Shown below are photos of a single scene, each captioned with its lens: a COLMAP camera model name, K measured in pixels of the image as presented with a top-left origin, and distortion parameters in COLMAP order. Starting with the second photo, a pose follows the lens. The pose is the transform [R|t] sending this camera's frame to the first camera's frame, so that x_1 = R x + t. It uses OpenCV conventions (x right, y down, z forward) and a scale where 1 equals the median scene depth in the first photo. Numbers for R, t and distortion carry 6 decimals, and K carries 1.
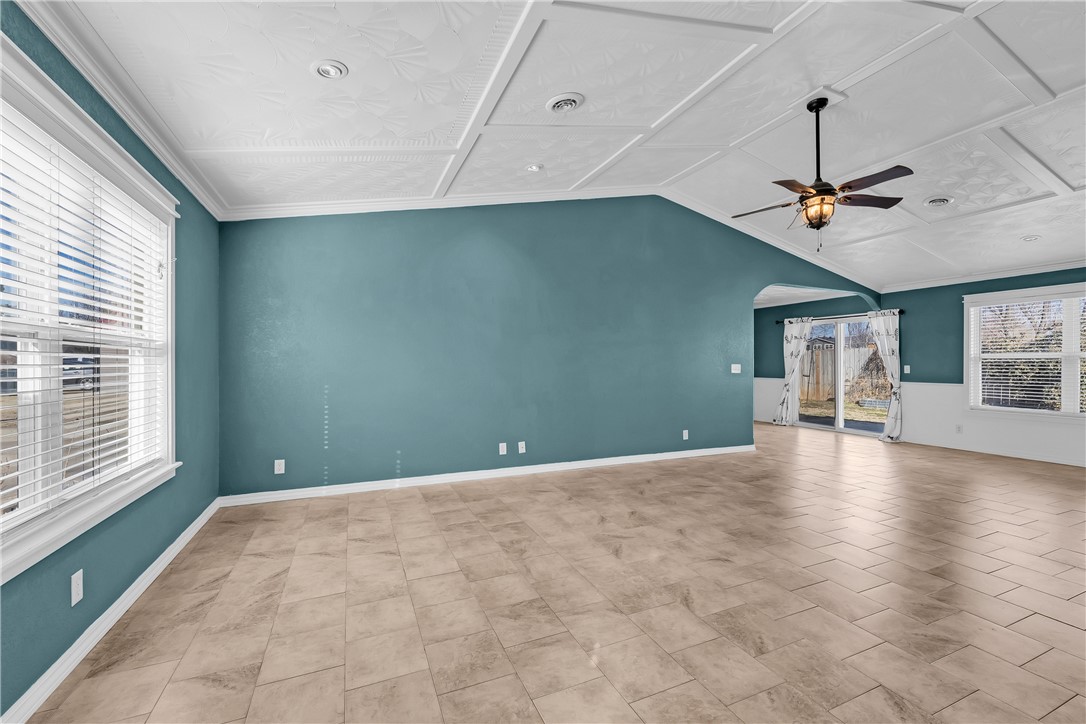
lens RADIAL K [[442.5, 0, 538.5], [0, 442.5, 364.9], [0, 0, 1]] dist [-0.002153, -0.000473]
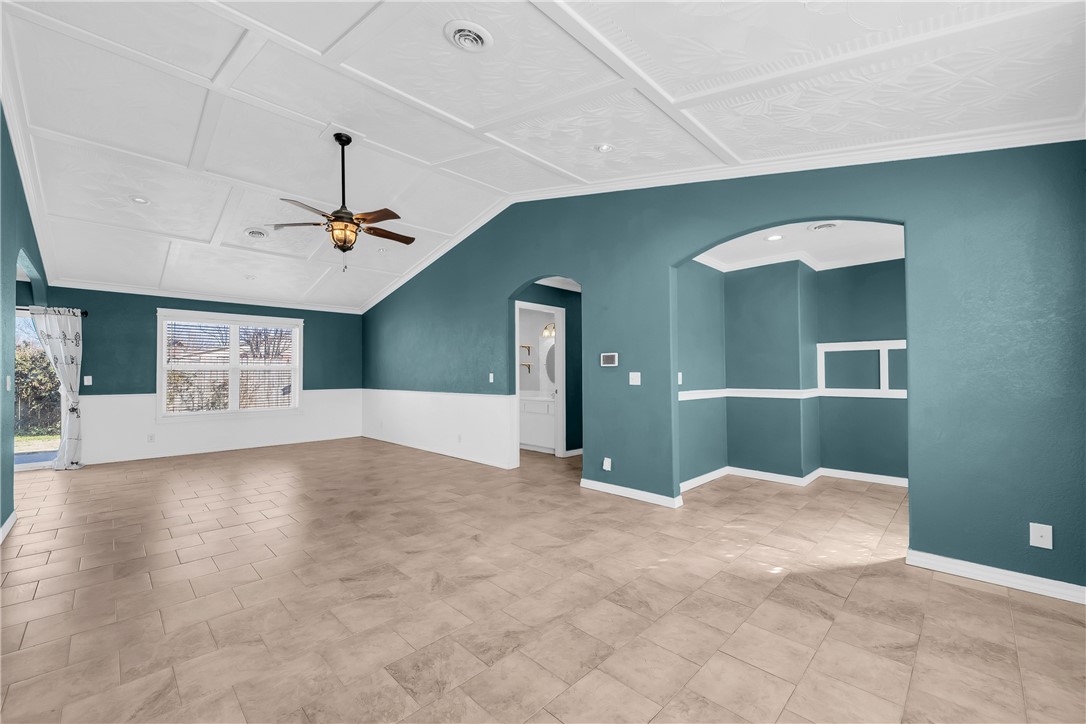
lens RADIAL K [[442.5, 0, 541.0], [0, 442.5, 364.2], [0, 0, 1]] dist [-0.002153, -0.000473]
pose [[-0.378565, 0.018888, 0.925382, -0.691202], [0.005786, 0.999821, -0.018040, -0.003438], [-0.925556, -0.001475, -0.378607, 1.164184]]
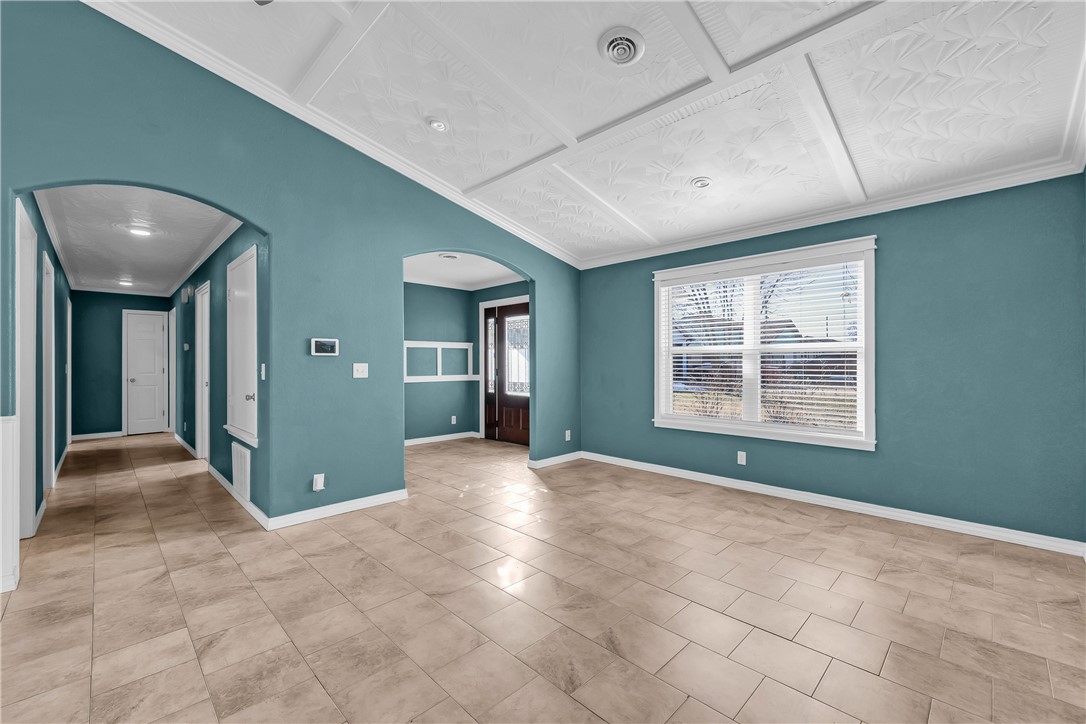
lens RADIAL K [[442.5, 0, 551.0], [0, 442.5, 364.1], [0, 0, 1]] dist [-0.002153, -0.000473]
pose [[-0.922569, 0.001083, -0.385831, 0.489364], [-0.000447, 0.999992, 0.003878, -0.004490], [0.385832, 0.003750, -0.922561, 1.684583]]
